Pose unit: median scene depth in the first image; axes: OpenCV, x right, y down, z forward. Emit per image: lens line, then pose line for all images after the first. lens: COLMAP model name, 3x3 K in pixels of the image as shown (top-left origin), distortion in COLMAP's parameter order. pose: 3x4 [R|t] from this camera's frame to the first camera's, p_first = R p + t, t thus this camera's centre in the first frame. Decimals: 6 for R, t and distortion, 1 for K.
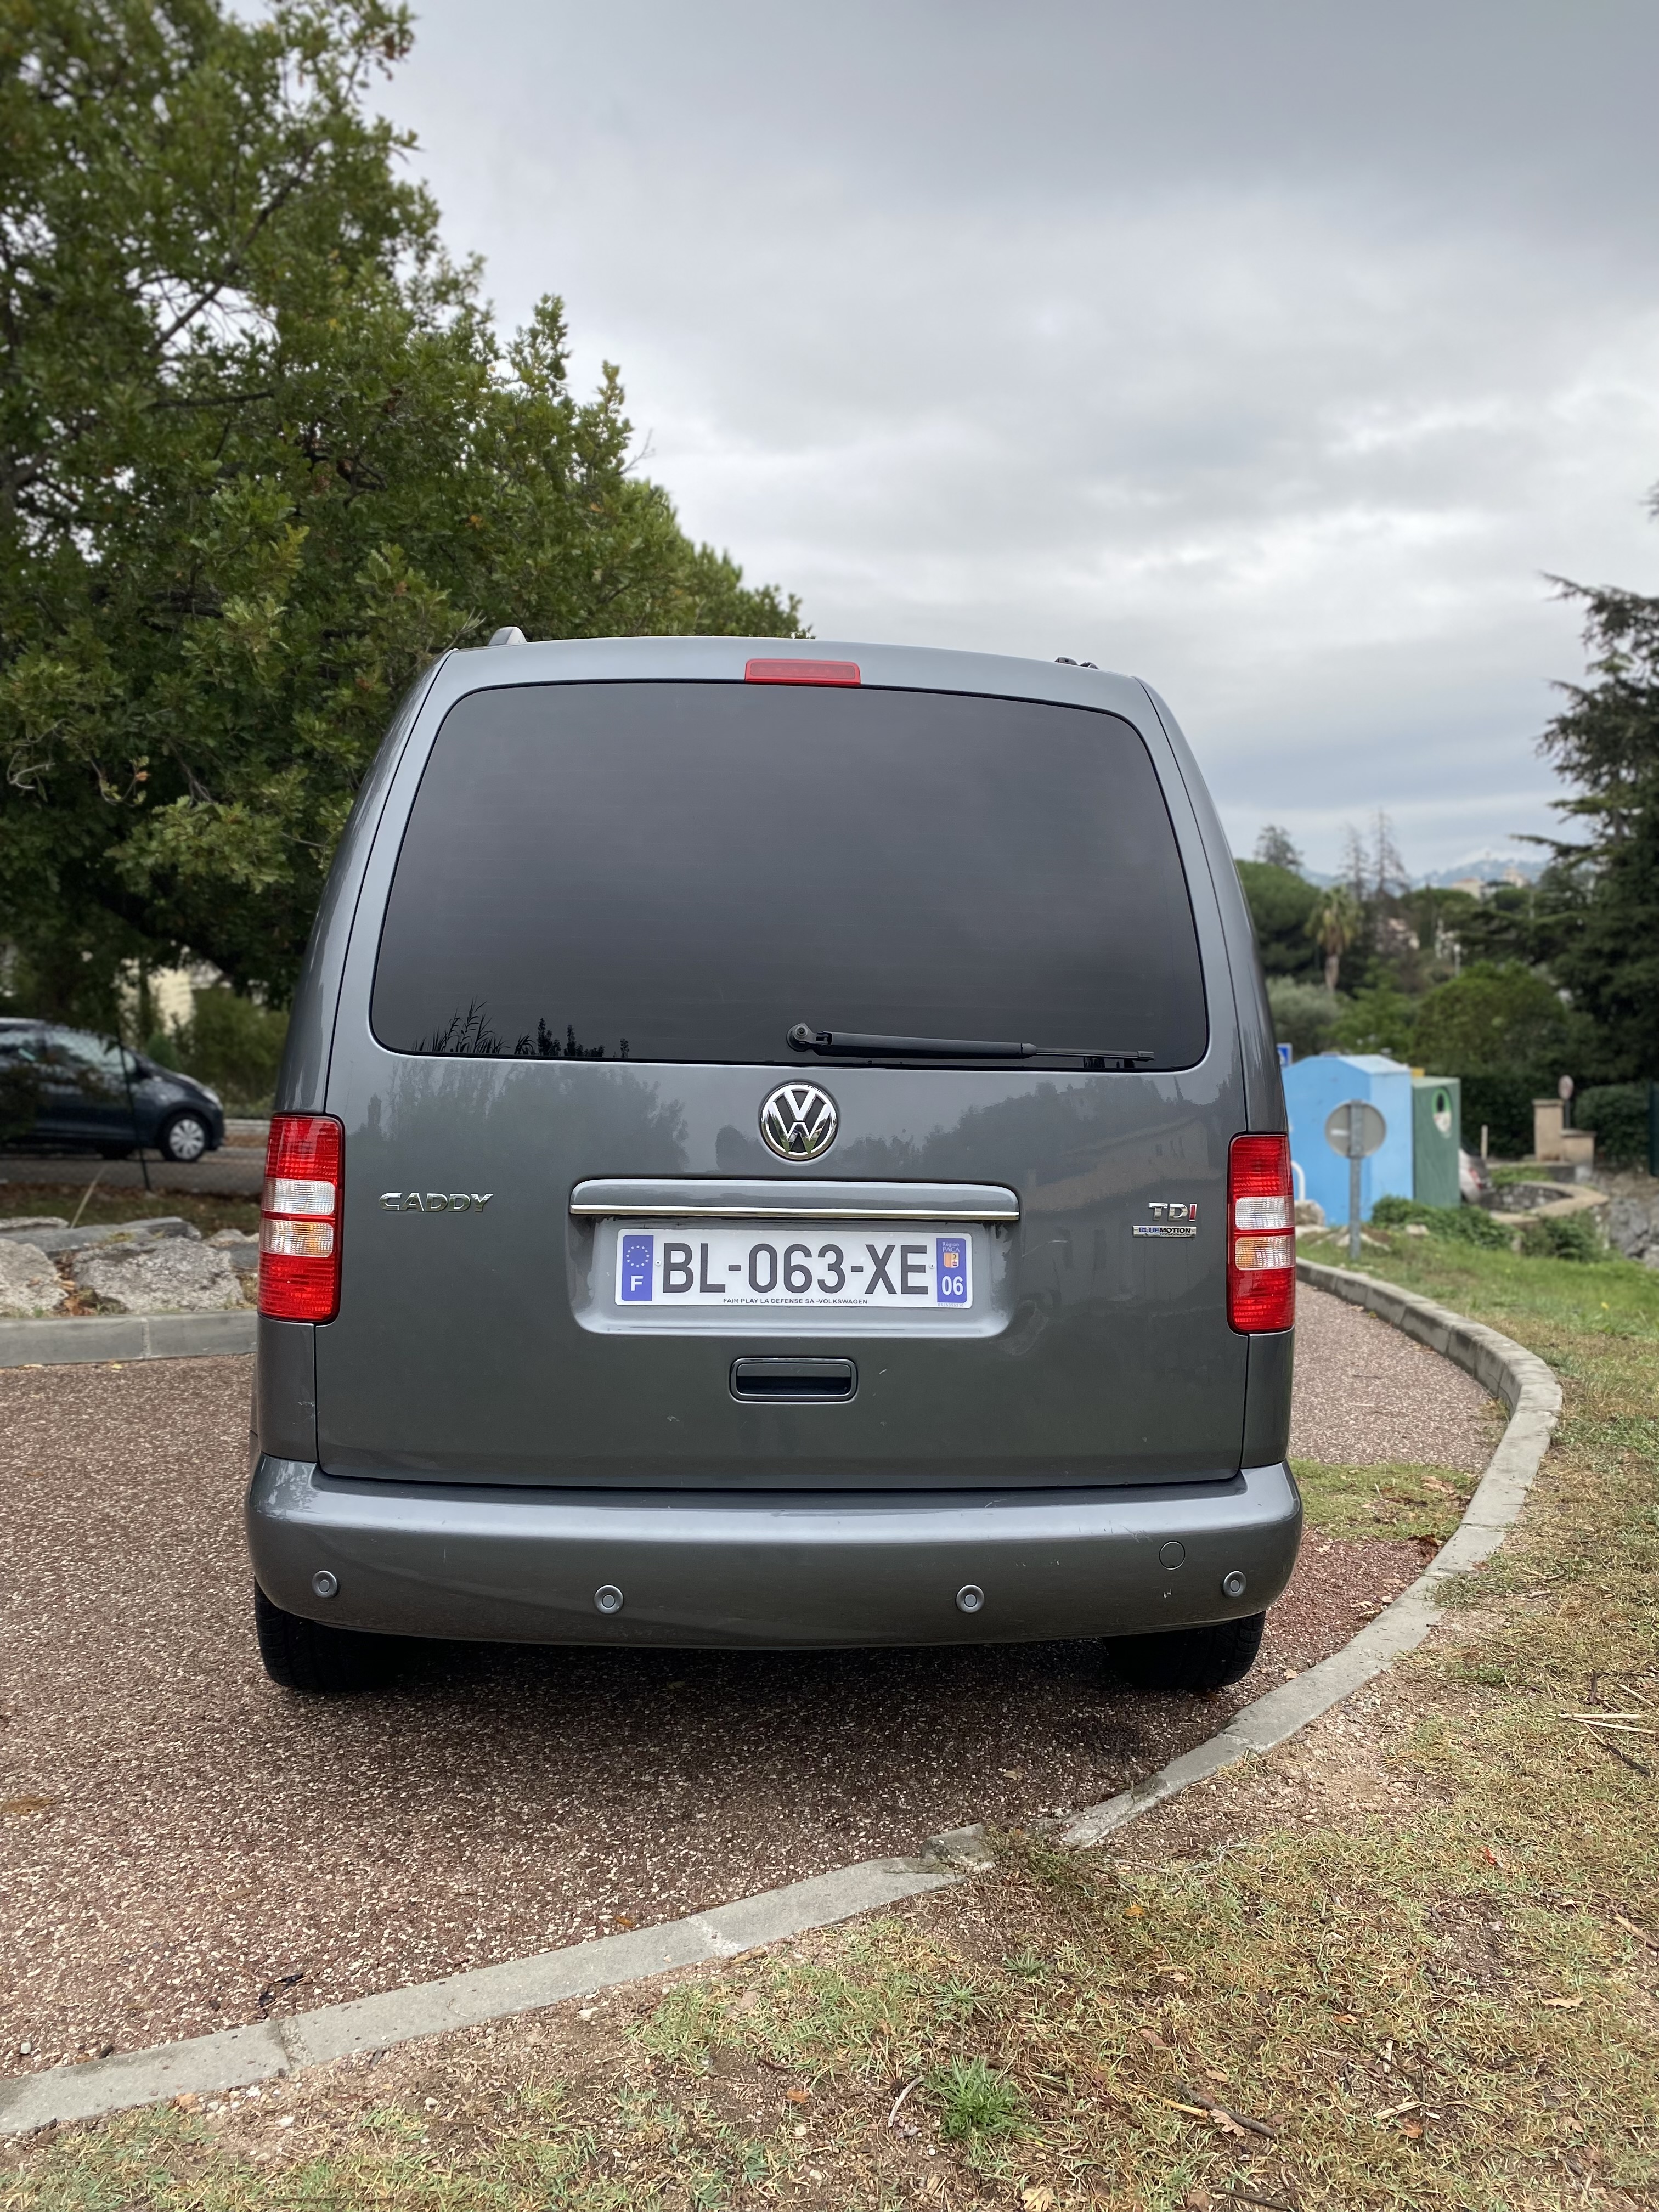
lens RADIAL K [[1695.3, 0, 829.5], [0, 1695.3, 1106.0], [0, 0, 1]] dist [0.041027, -0.047475]
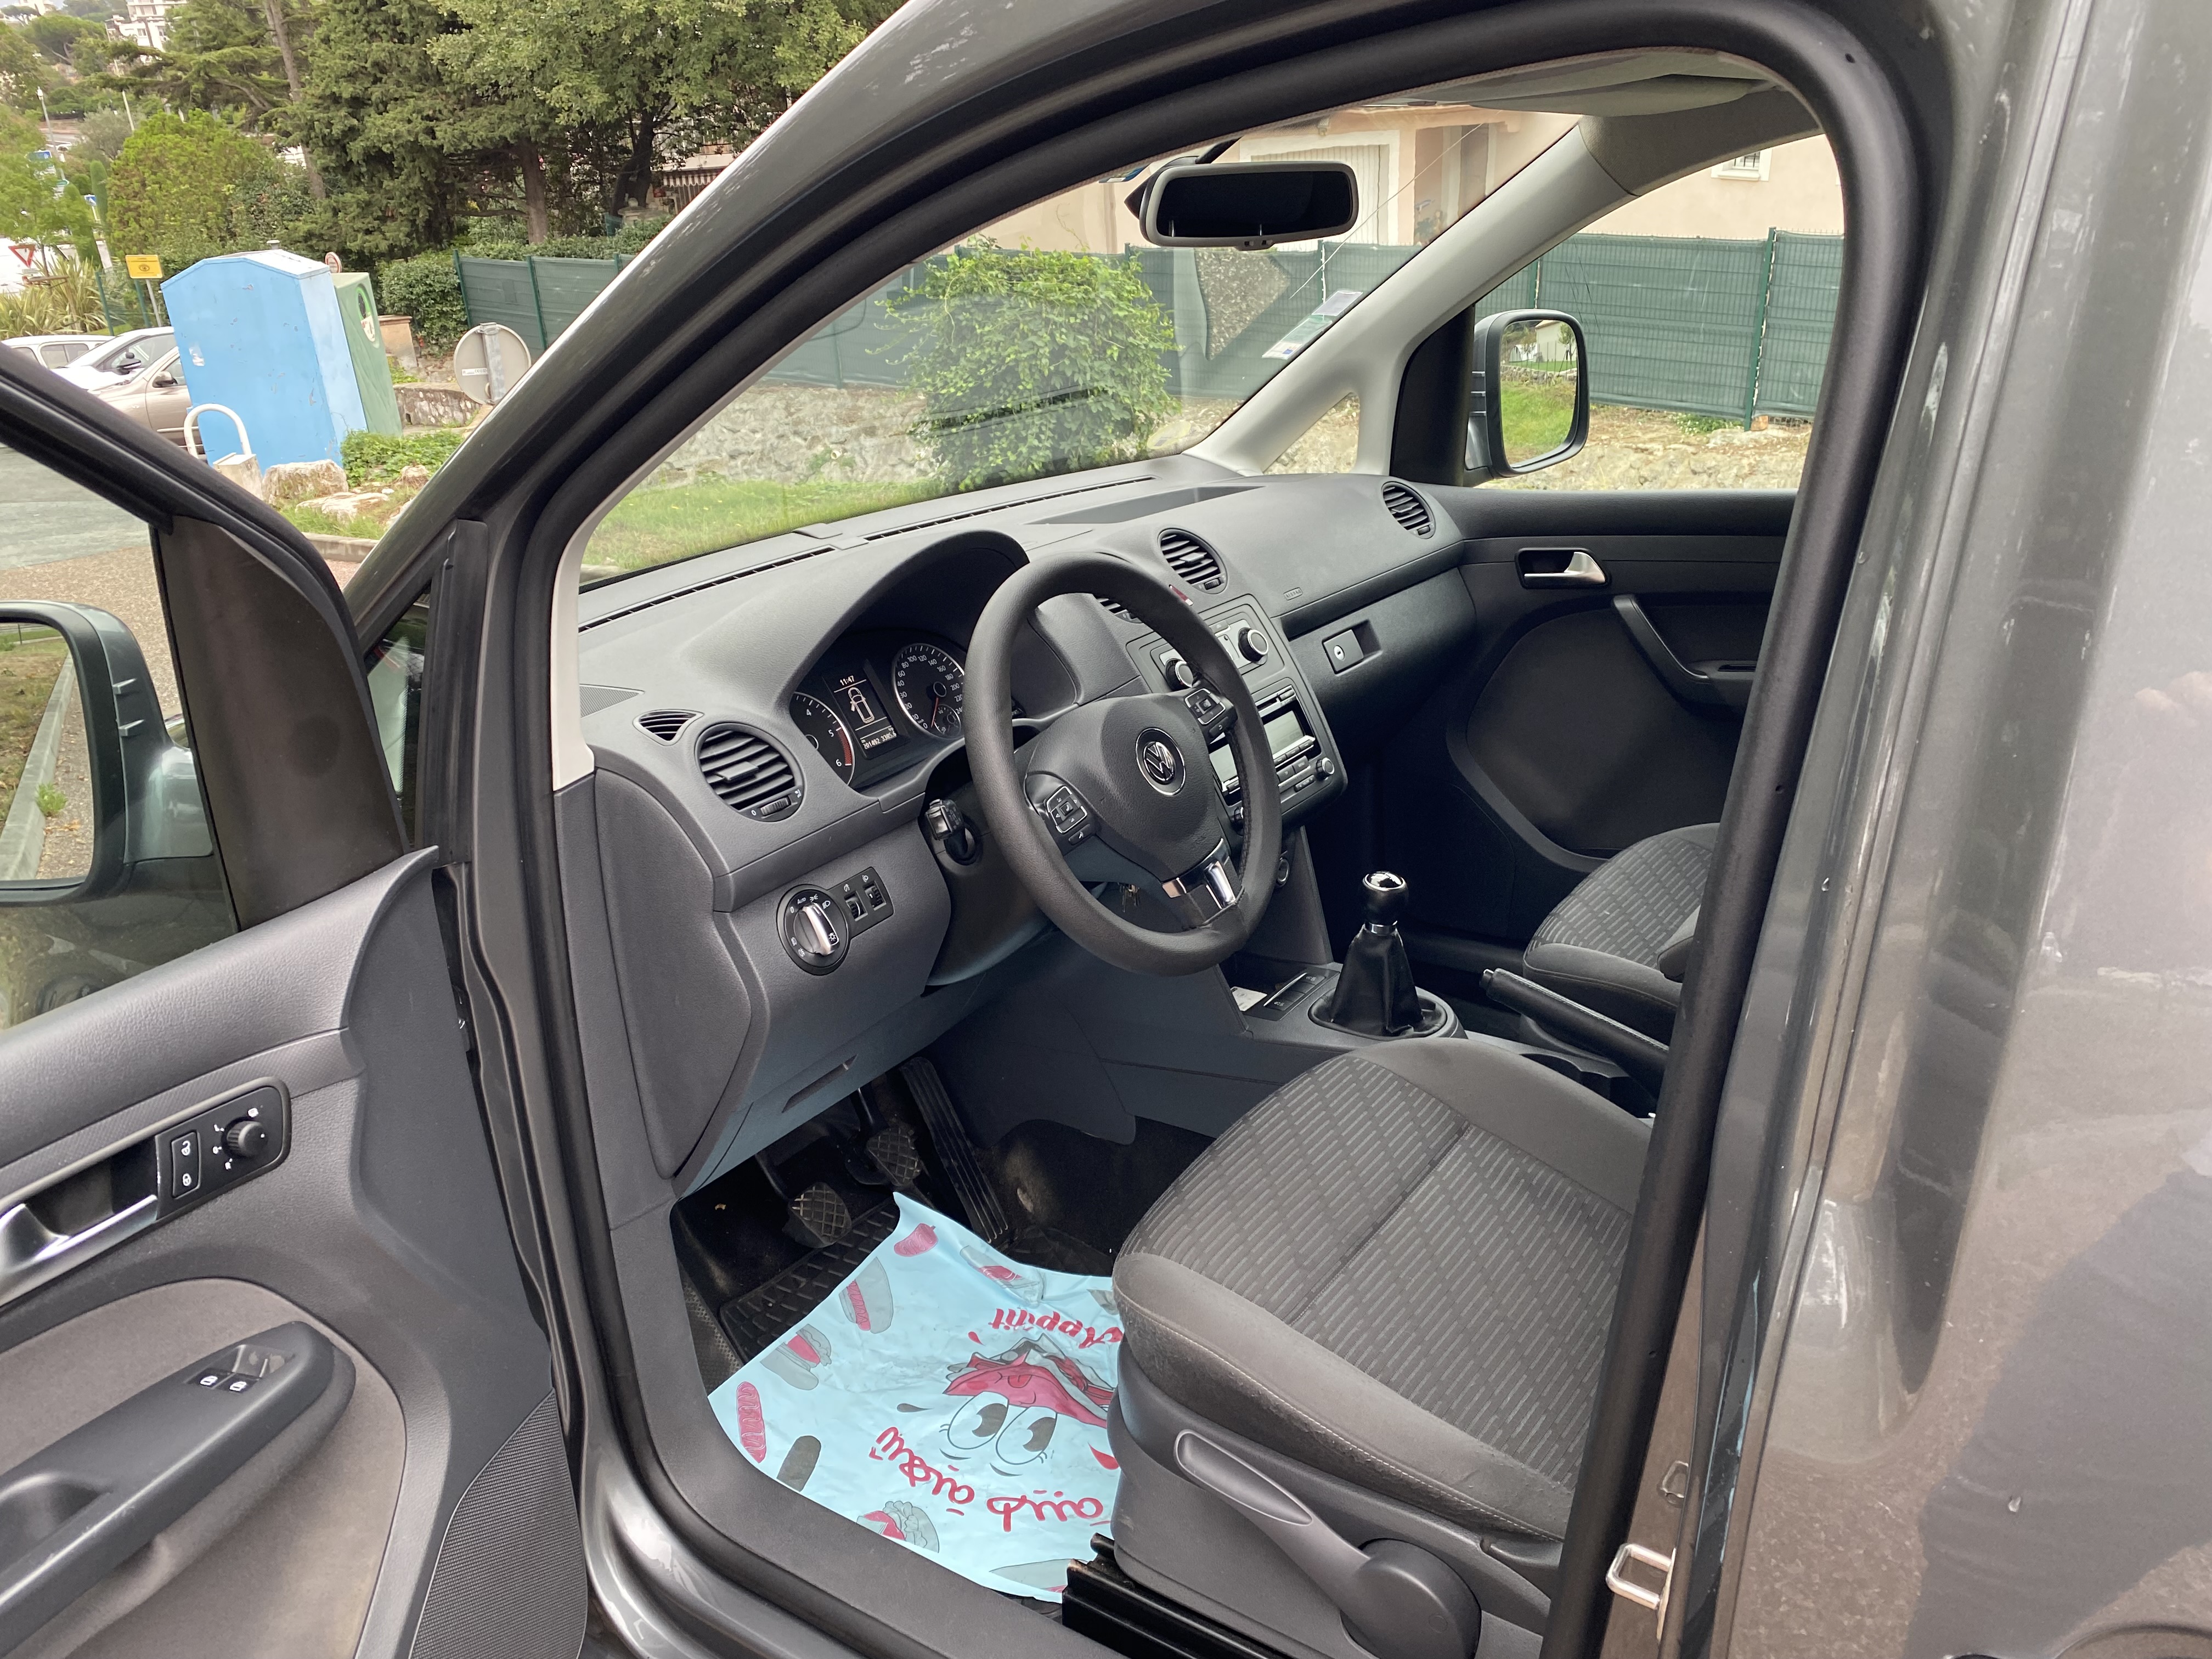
lens RADIAL K [[1695.3, 0, 1111.0], [0, 1695.3, 815.3], [0, 0, 1]] dist [0.041027, -0.047475]
pose [[0.624202, -0.317897, 0.713662, -0.044381], [0.086229, 0.935924, 0.341483, -0.012367], [-0.776490, -0.151616, 0.611618, 0.107742]]
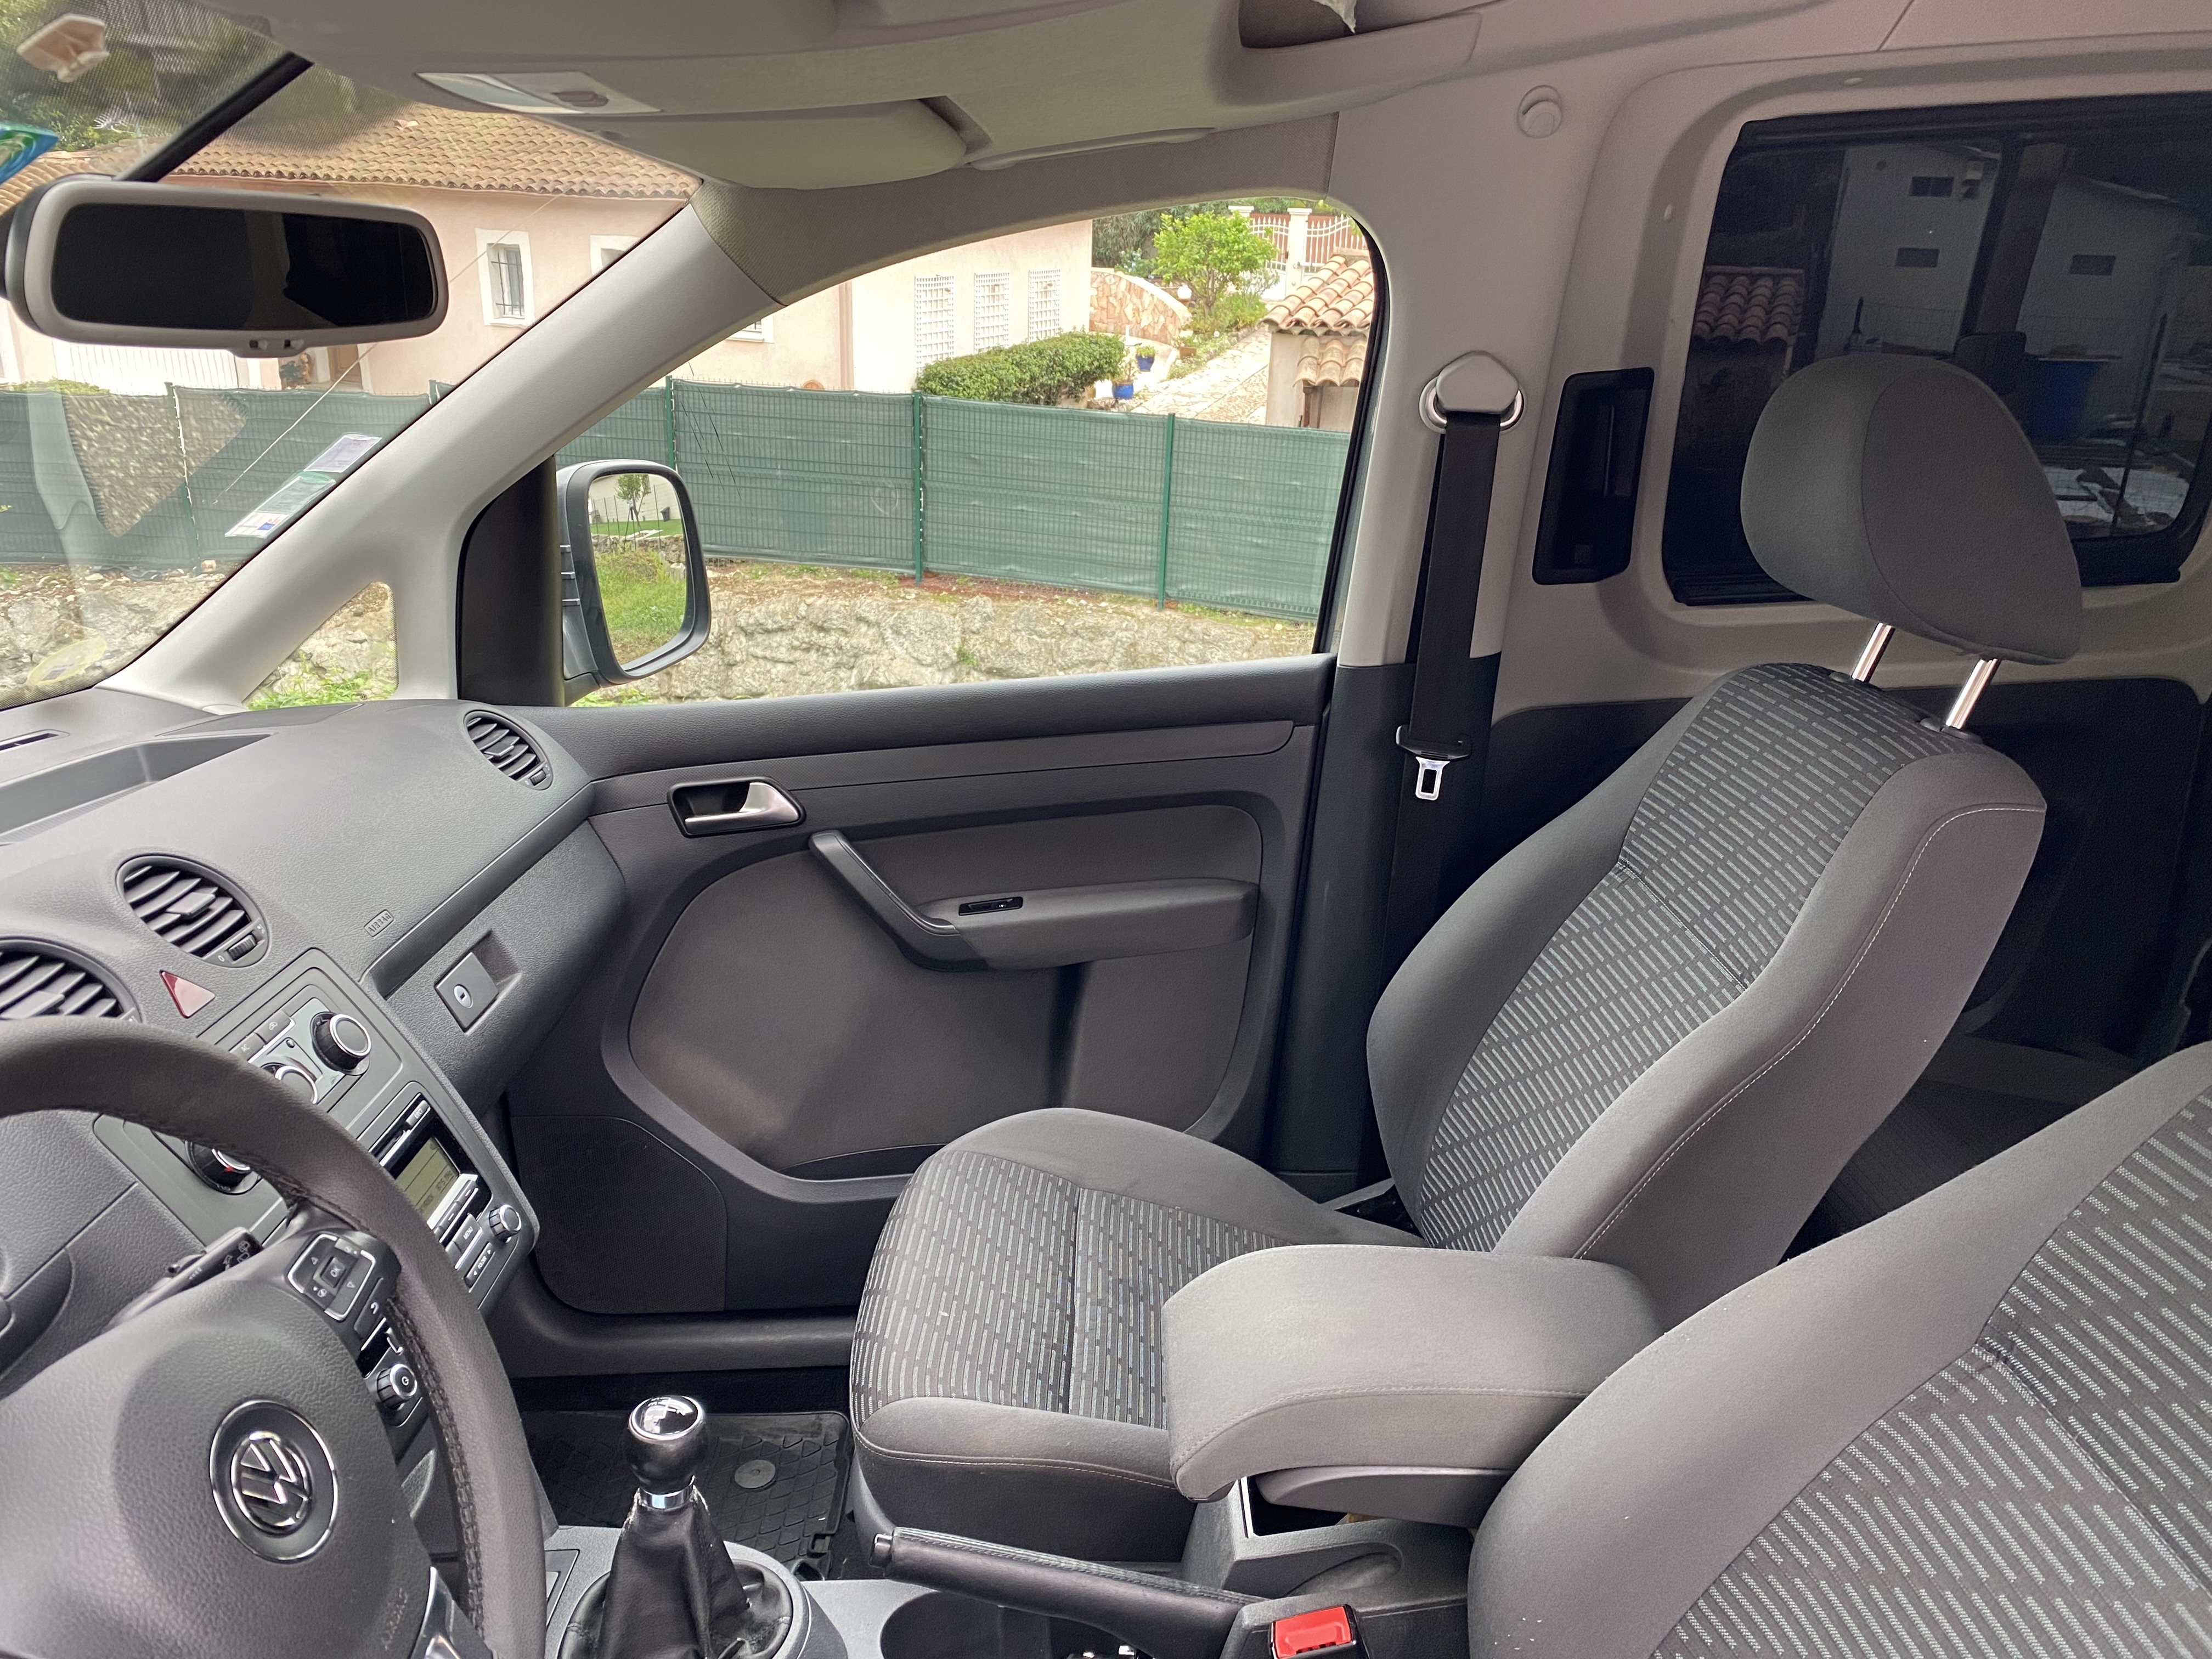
lens RADIAL K [[1695.3, 0, 1111.0], [0, 1695.3, 815.3], [0, 0, 1]] dist [0.041027, -0.047475]
pose [[0.065971, -0.309448, 0.948625, -0.029833], [0.047642, 0.950589, 0.306775, -0.011409], [-0.996684, 0.024956, 0.077454, 0.120440]]
